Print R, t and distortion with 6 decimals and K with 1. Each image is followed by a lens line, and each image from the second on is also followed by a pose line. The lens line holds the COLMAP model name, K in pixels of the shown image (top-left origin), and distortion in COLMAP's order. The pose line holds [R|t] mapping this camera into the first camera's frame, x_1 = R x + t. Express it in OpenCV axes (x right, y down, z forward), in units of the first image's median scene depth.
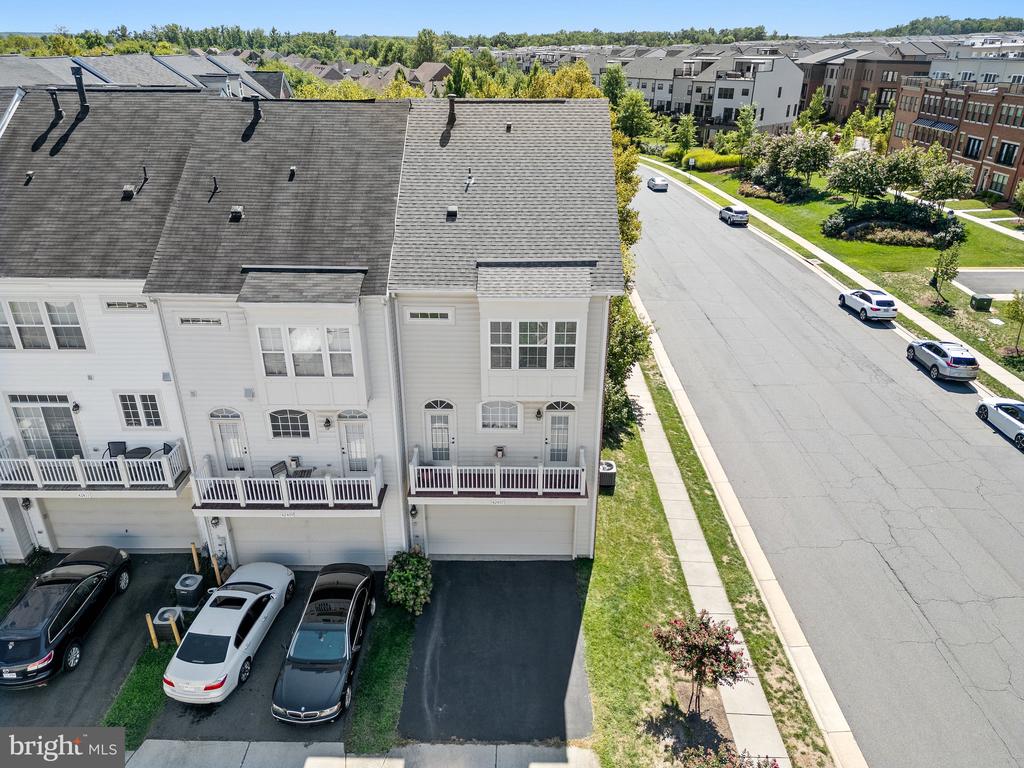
lens RADIAL K [[713.2, 0, 512.0], [0, 713.2, 384.0], [0, 0, 1]] dist [0.063862, -0.045069]
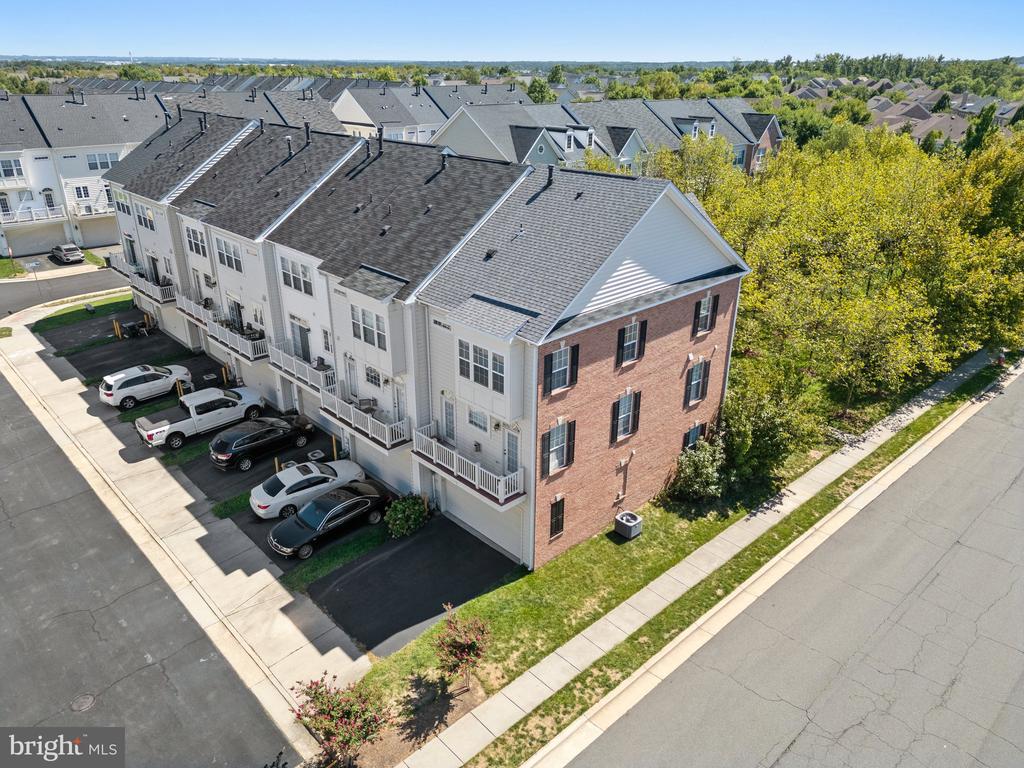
lens RADIAL K [[724.4, 0, 512.0], [0, 724.4, 384.0], [0, 0, 1]] dist [0.103010, -0.120220]
pose [[0.689901, 0.289379, -0.663548, 0.901404], [-0.312221, 0.945934, 0.087908, -0.150208], [0.653111, 0.146526, 0.742951, 0.092428]]
